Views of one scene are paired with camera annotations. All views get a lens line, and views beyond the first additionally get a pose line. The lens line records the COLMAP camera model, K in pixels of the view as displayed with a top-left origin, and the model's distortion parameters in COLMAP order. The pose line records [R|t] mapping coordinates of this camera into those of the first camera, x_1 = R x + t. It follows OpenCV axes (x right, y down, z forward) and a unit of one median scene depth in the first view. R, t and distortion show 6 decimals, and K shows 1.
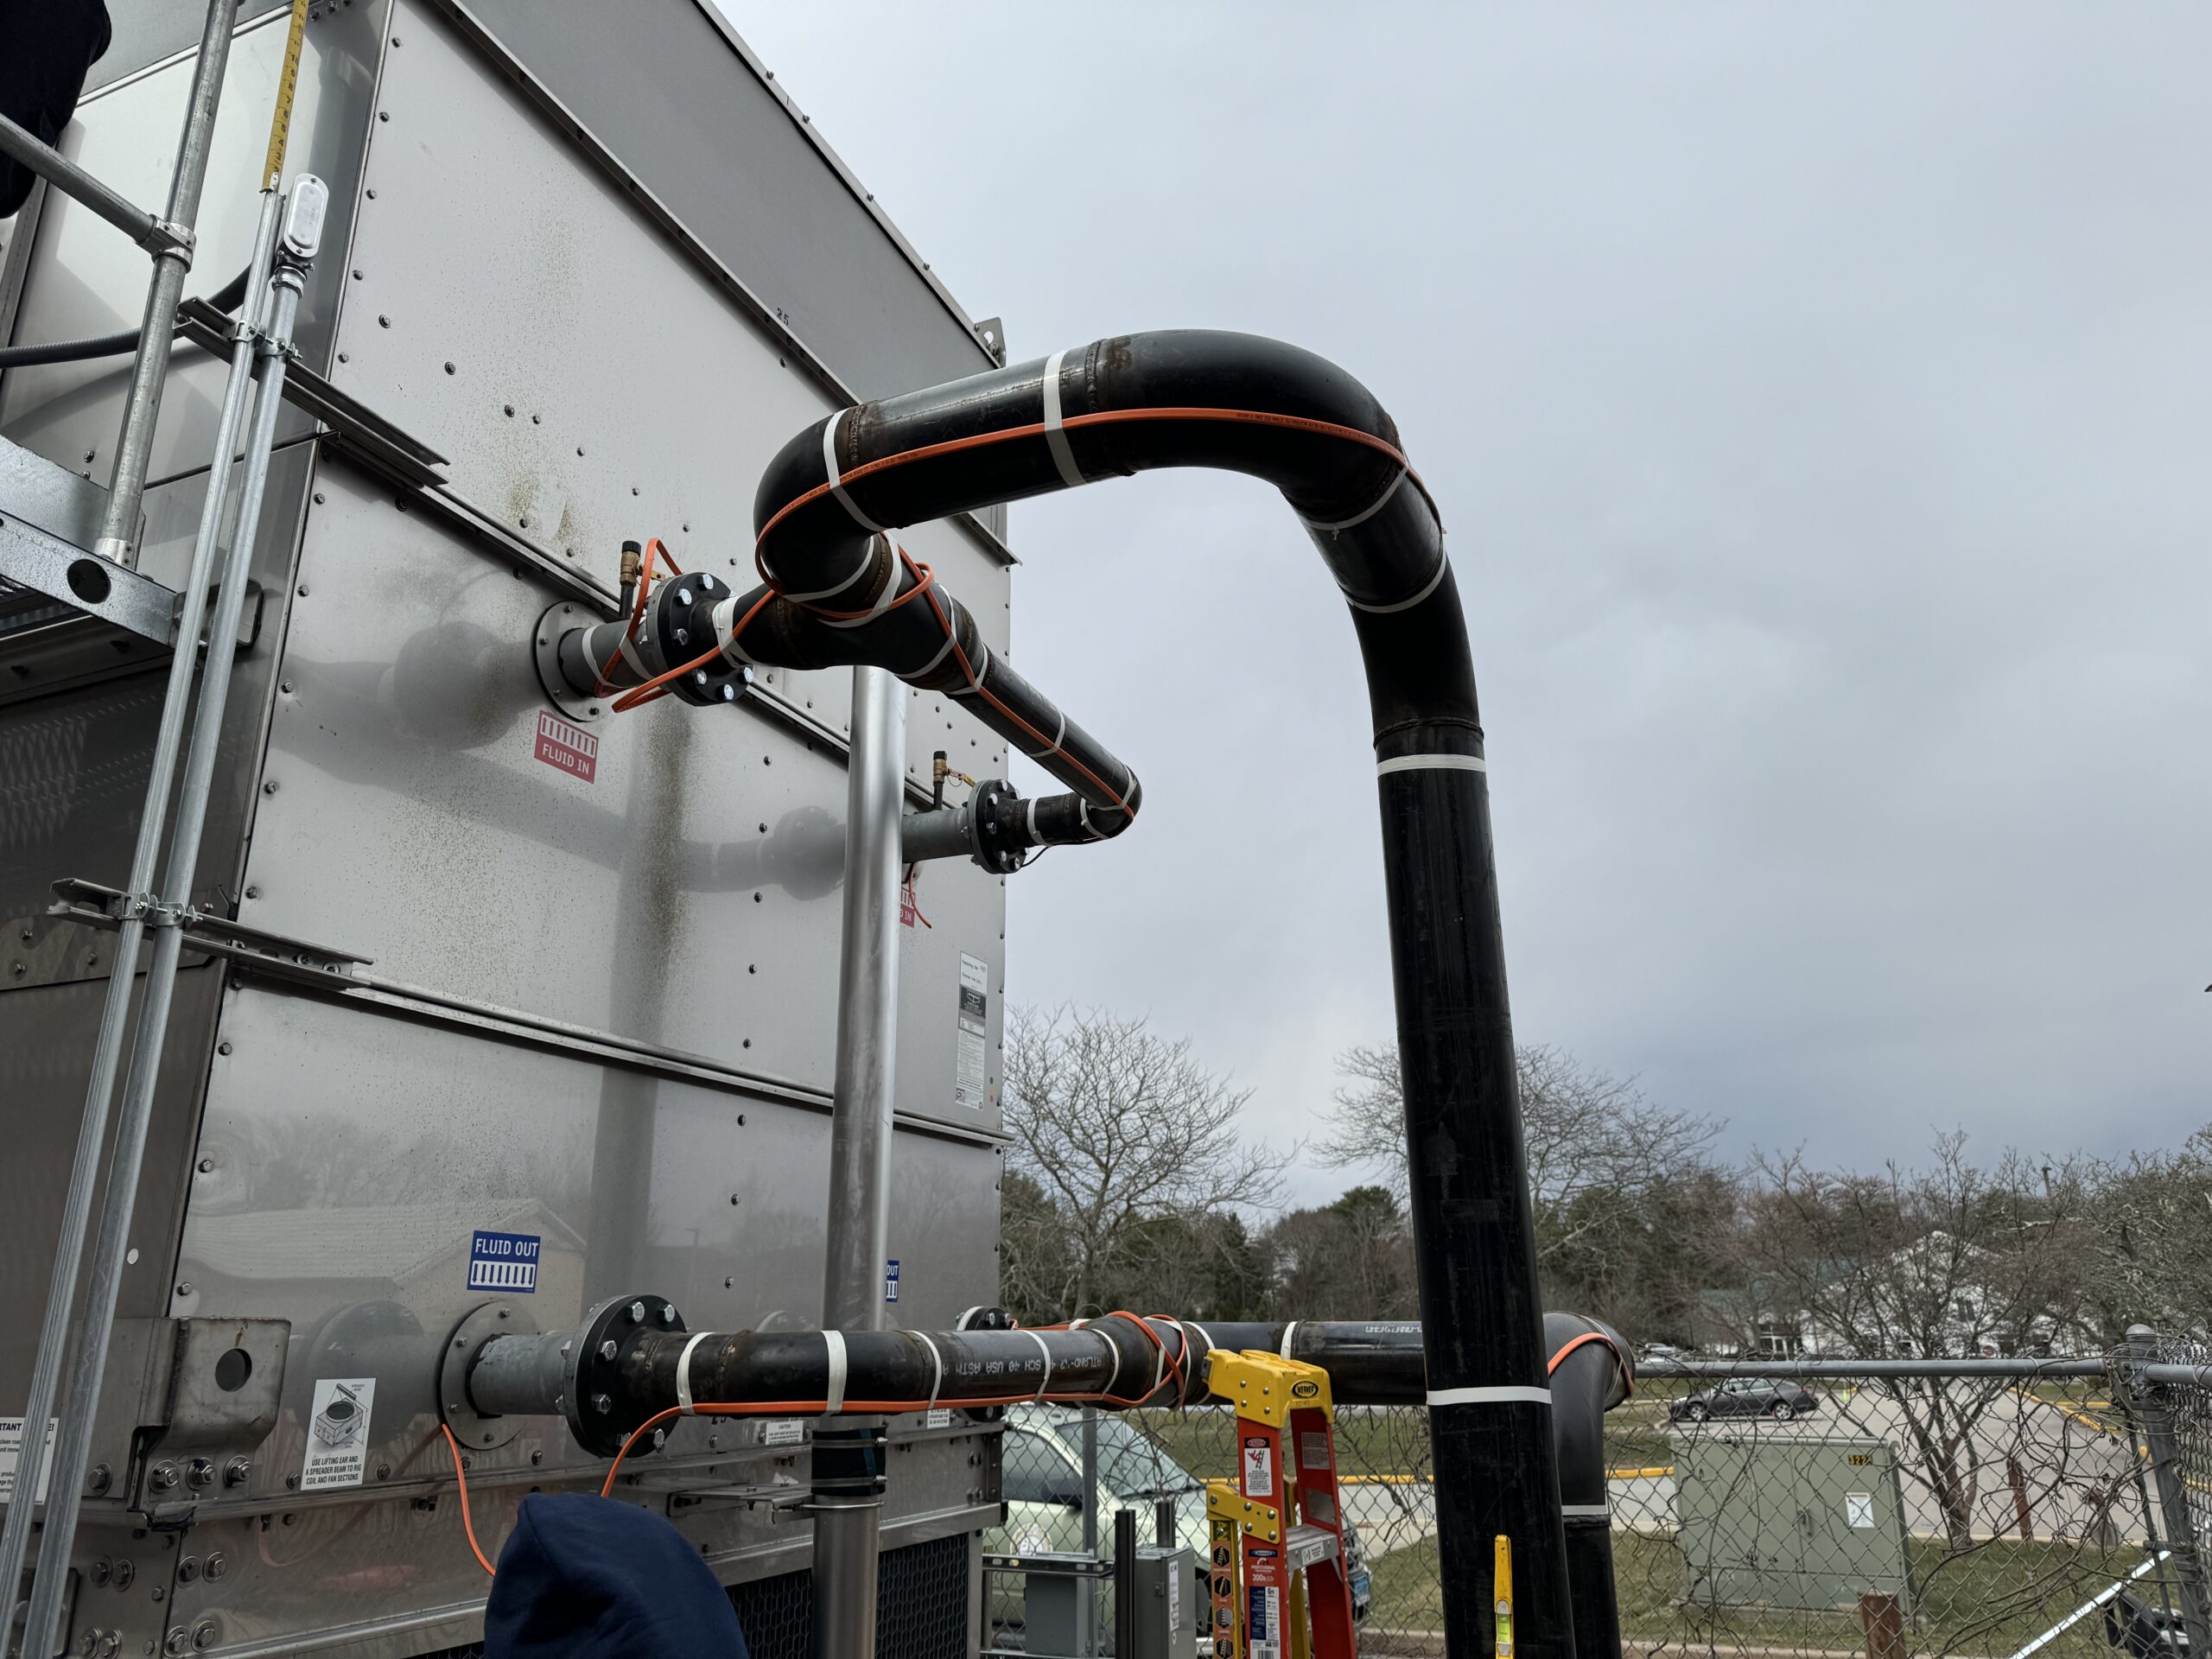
lens RADIAL K [[1563.7, 0, 1098.5], [0, 1563.7, 841.1], [0, 0, 1]] dist [0.039130, -0.049739]
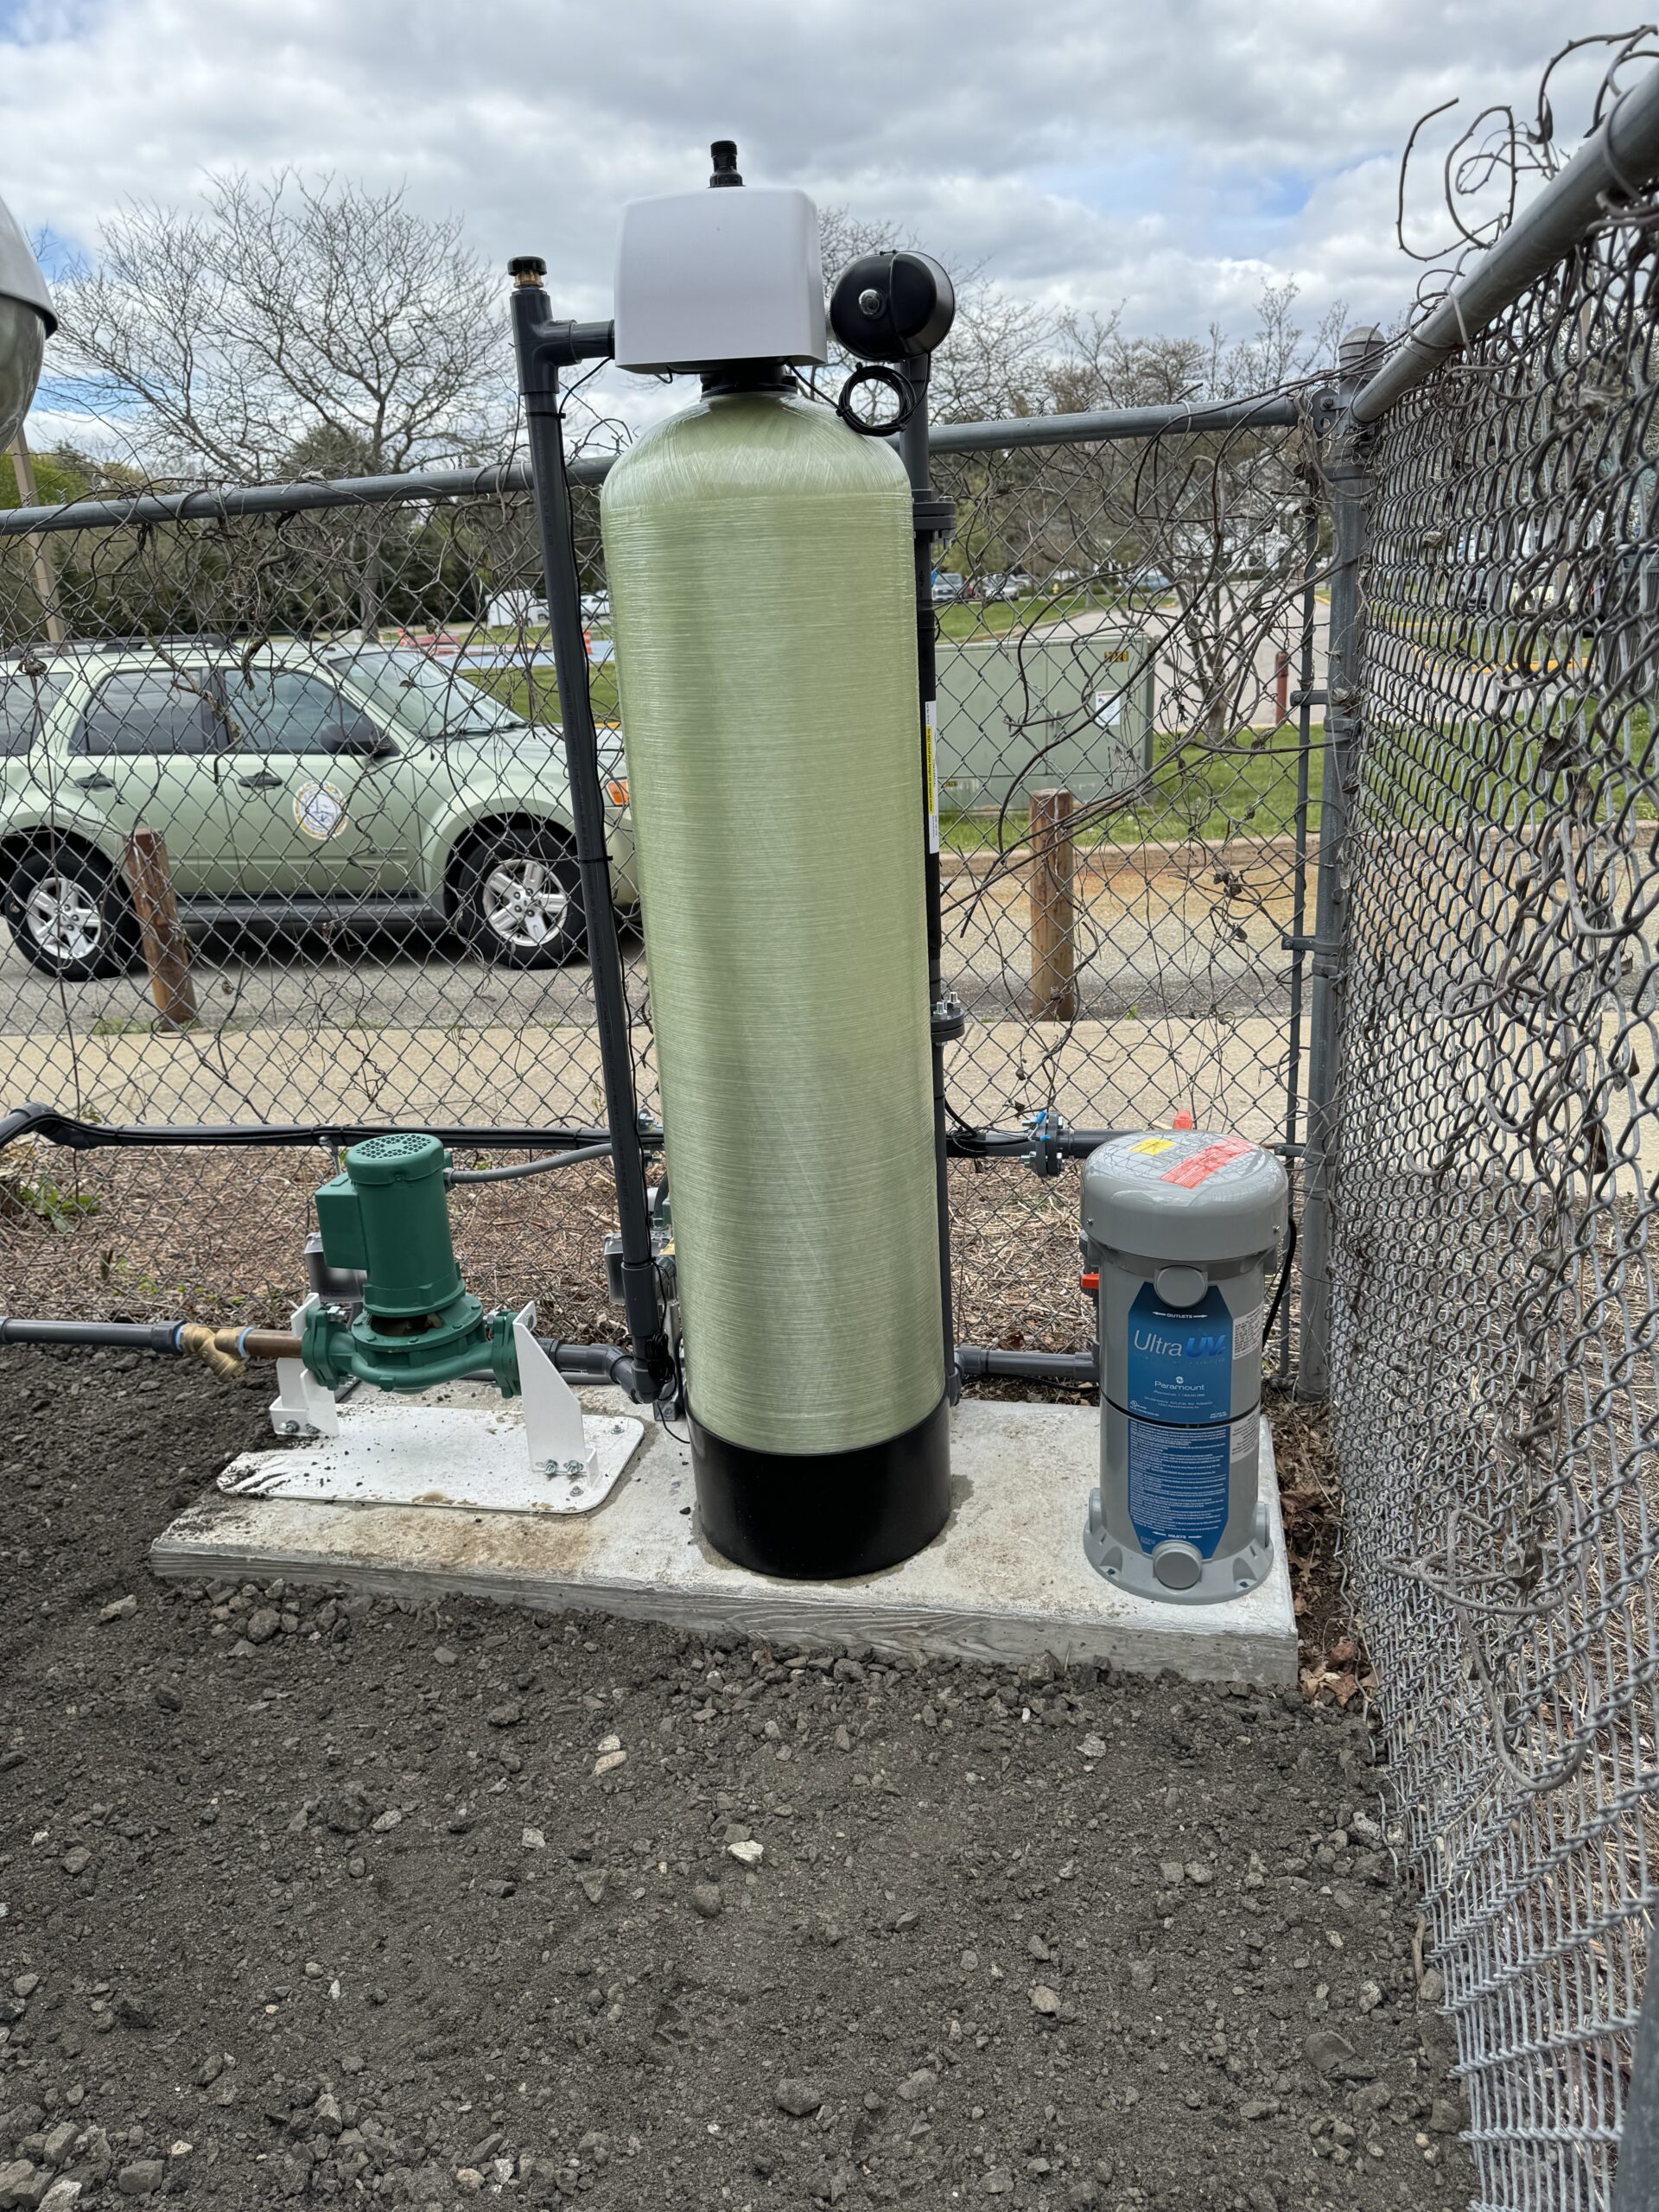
lens RADIAL K [[1563.7, 0, 817.7], [0, 1563.7, 1100.5], [0, 0, 1]] dist [0.039130, -0.049739]
pose [[0.976556, -0.119470, 0.179069, 0.480709], [-0.006429, 0.815299, 0.579004, 0.301312], [-0.215169, -0.566581, 0.795417, 0.623294]]
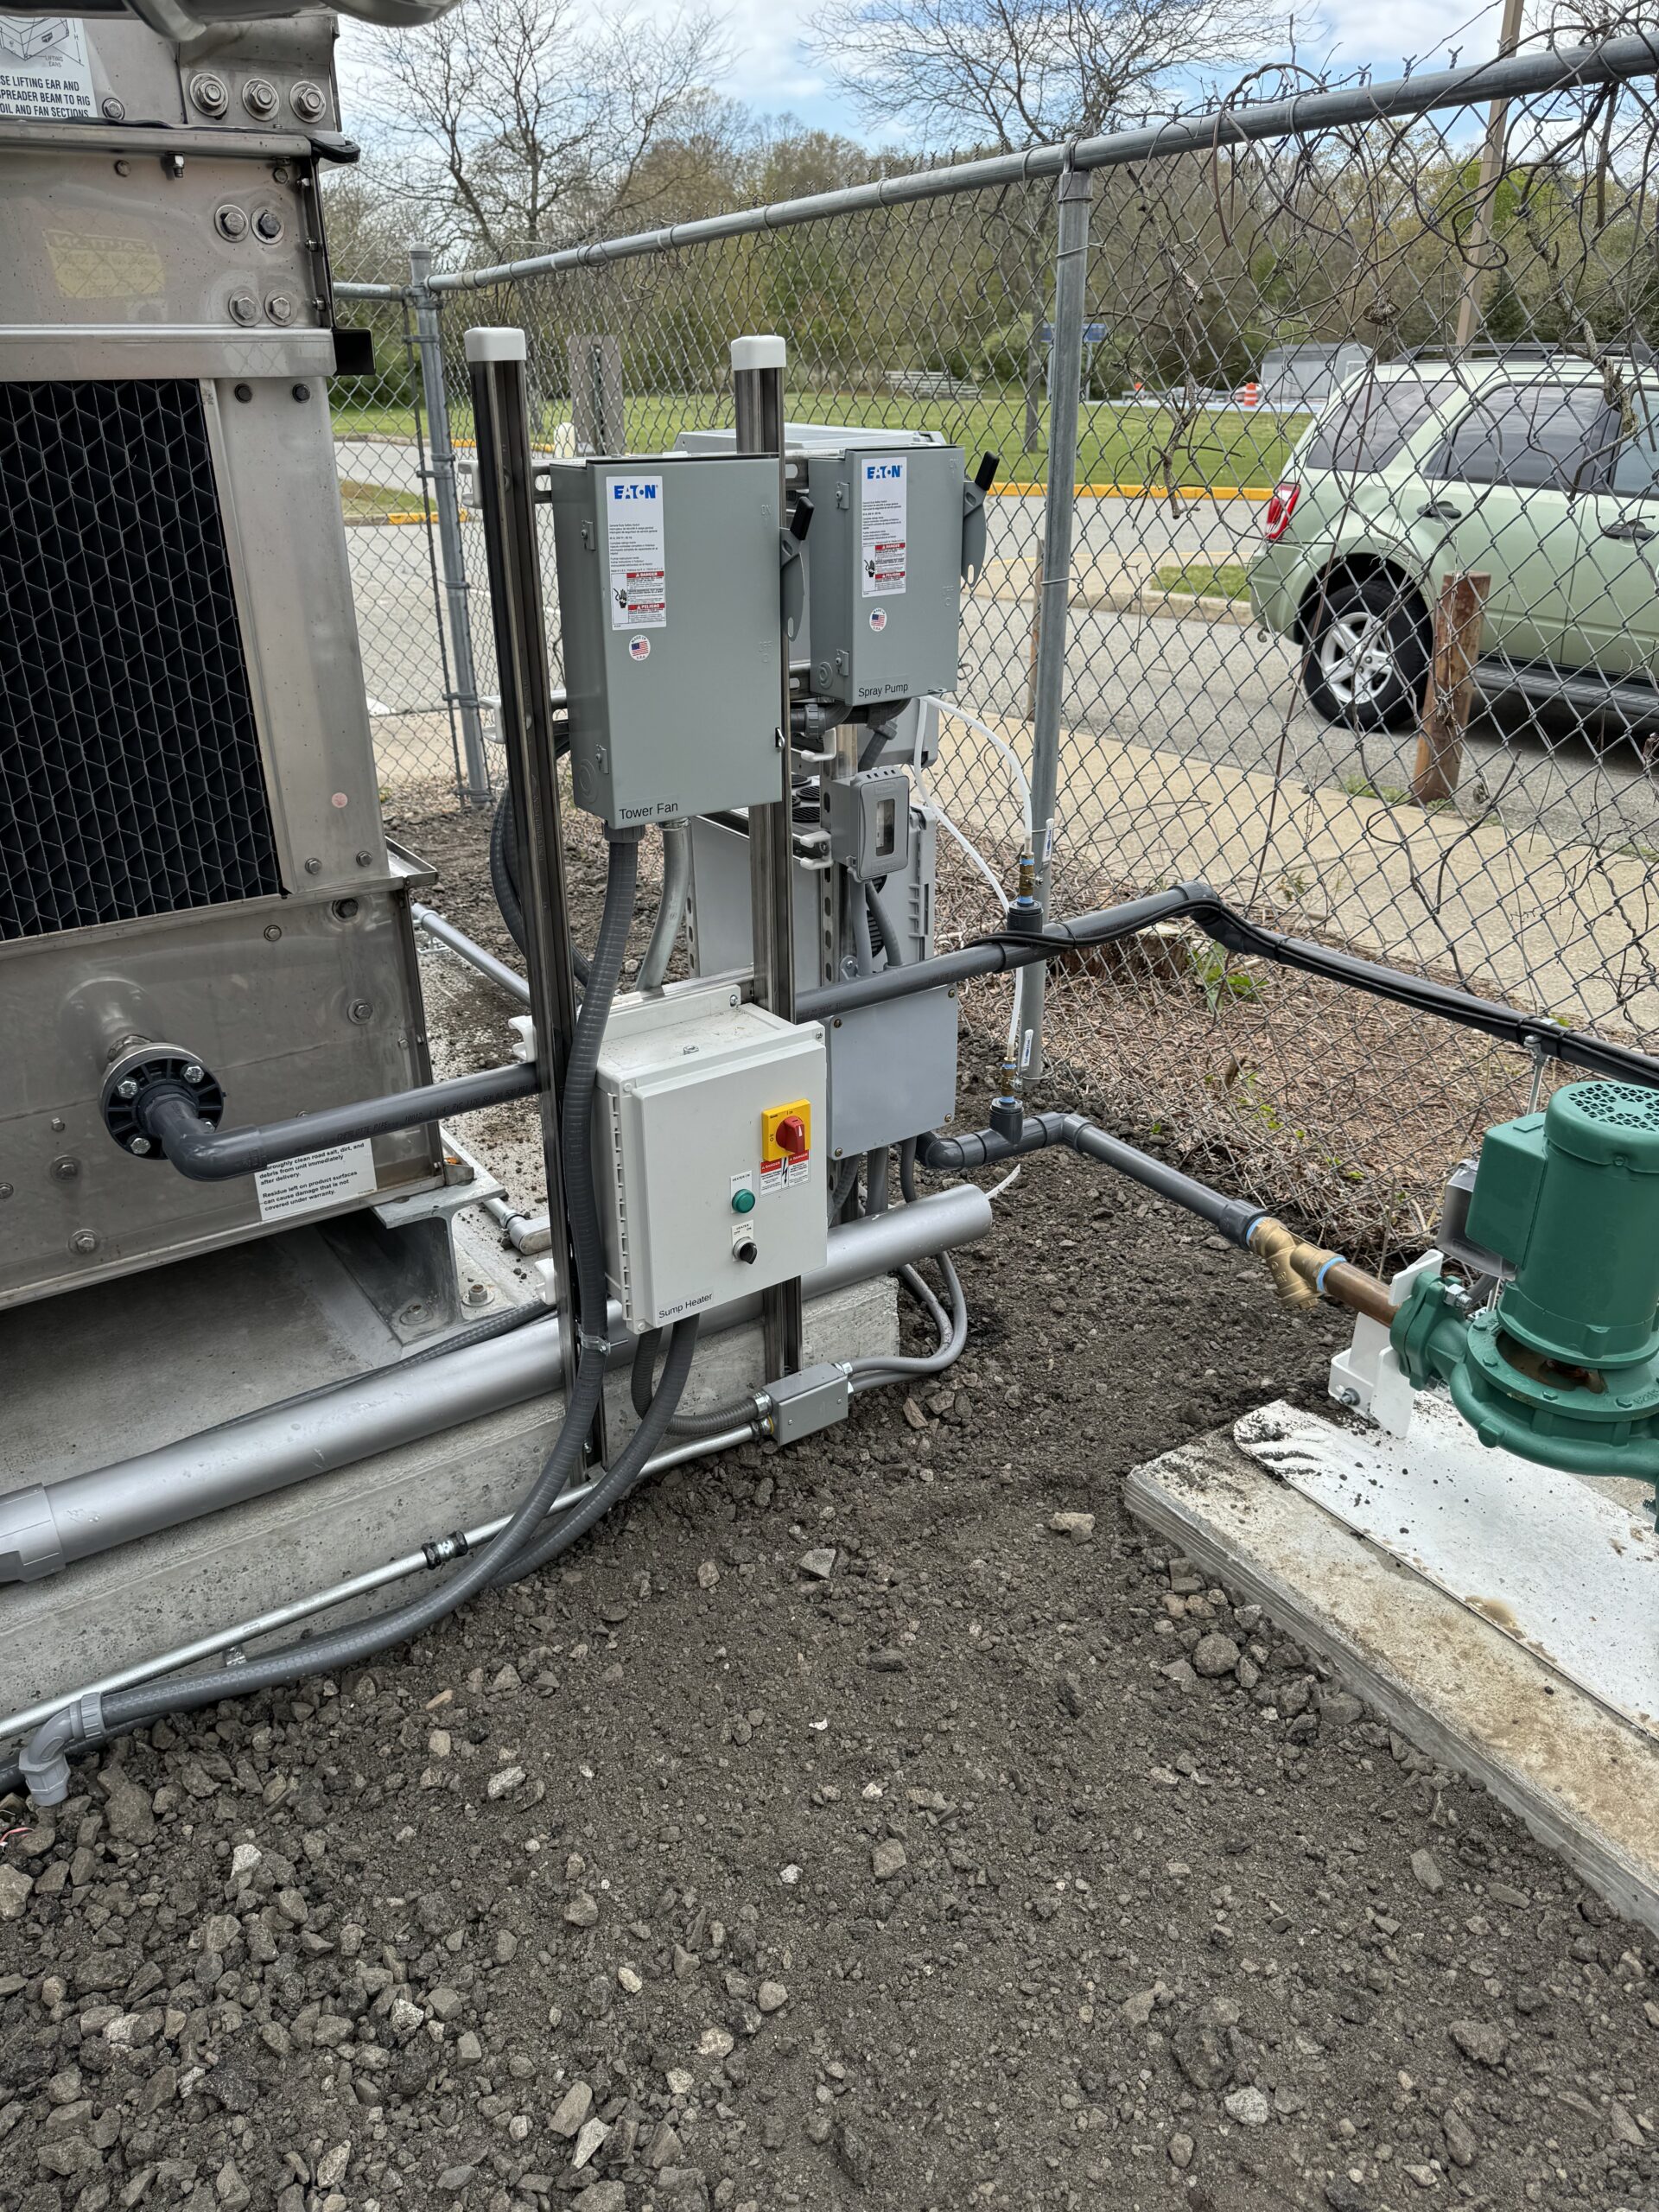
lens RADIAL K [[1563.7, 0, 810.8], [0, 1563.7, 1083.7], [0, 0, 1]] dist [0.039130, -0.049739]
pose [[0.831352, 0.224473, -0.508395, 0.445378], [0.175769, 0.761635, 0.623712, 0.414294], [0.527219, -0.607884, 0.593732, 0.860879]]
